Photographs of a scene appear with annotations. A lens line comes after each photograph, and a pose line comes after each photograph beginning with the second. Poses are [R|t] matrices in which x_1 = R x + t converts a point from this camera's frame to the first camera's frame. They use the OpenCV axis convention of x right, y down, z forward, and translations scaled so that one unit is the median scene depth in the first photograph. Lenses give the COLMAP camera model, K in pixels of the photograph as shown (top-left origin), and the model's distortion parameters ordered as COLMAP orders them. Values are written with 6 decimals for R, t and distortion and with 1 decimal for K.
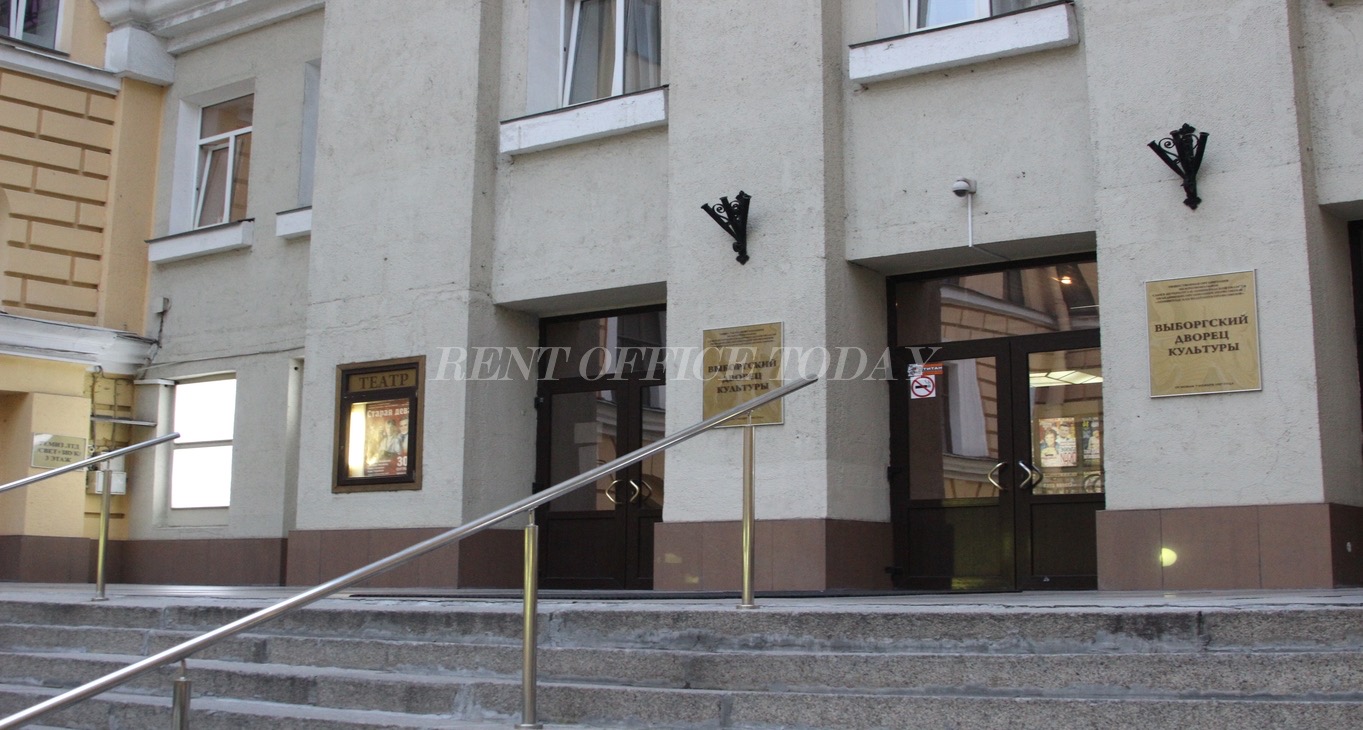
lens RADIAL K [[1714.7, 0, 681.5], [0, 1714.7, 365.0], [0, 0, 1]] dist [-0.145749, 0.026097]
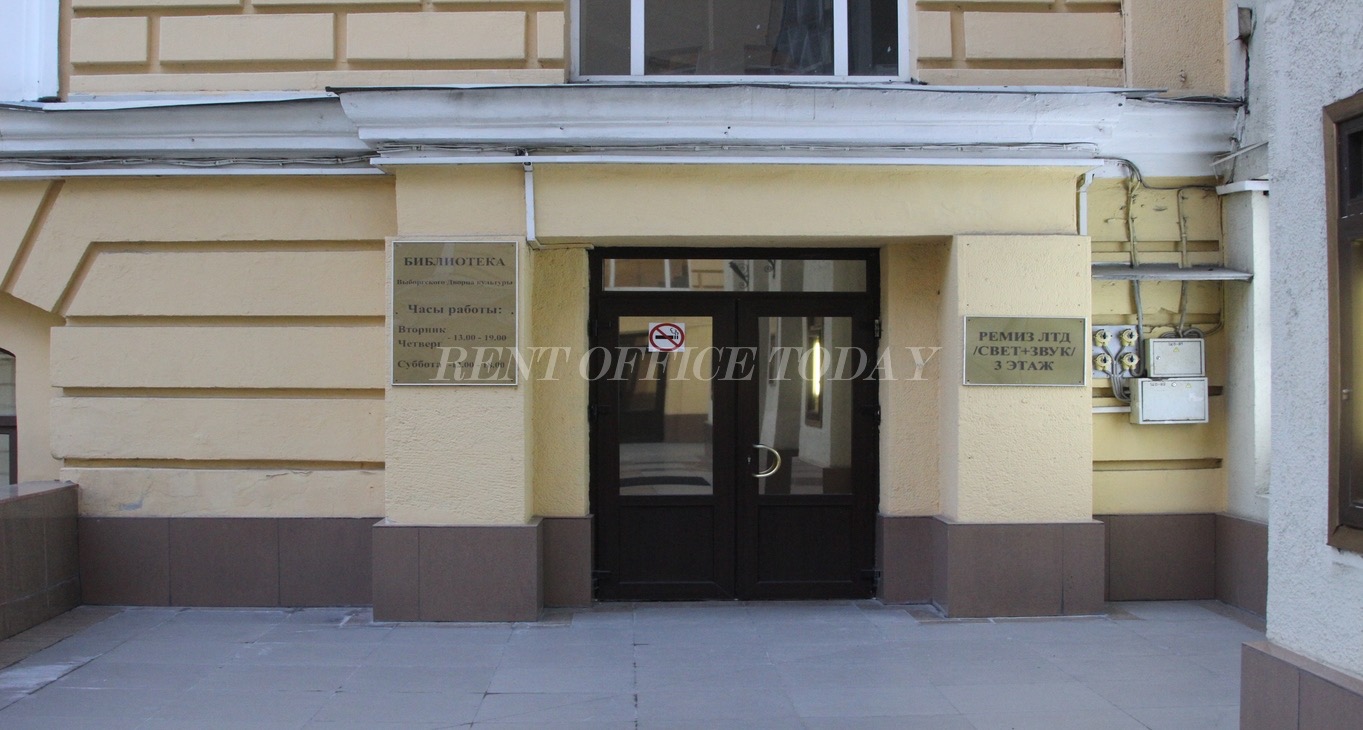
lens RADIAL K [[1714.7, 0, 681.5], [0, 1714.7, 365.0], [0, 0, 1]] dist [-0.145749, 0.026097]
pose [[0.621255, -0.010273, -0.783541, -0.040204], [0.105834, 0.991852, 0.070909, 0.009392], [0.776428, -0.126978, 0.617281, 0.587564]]
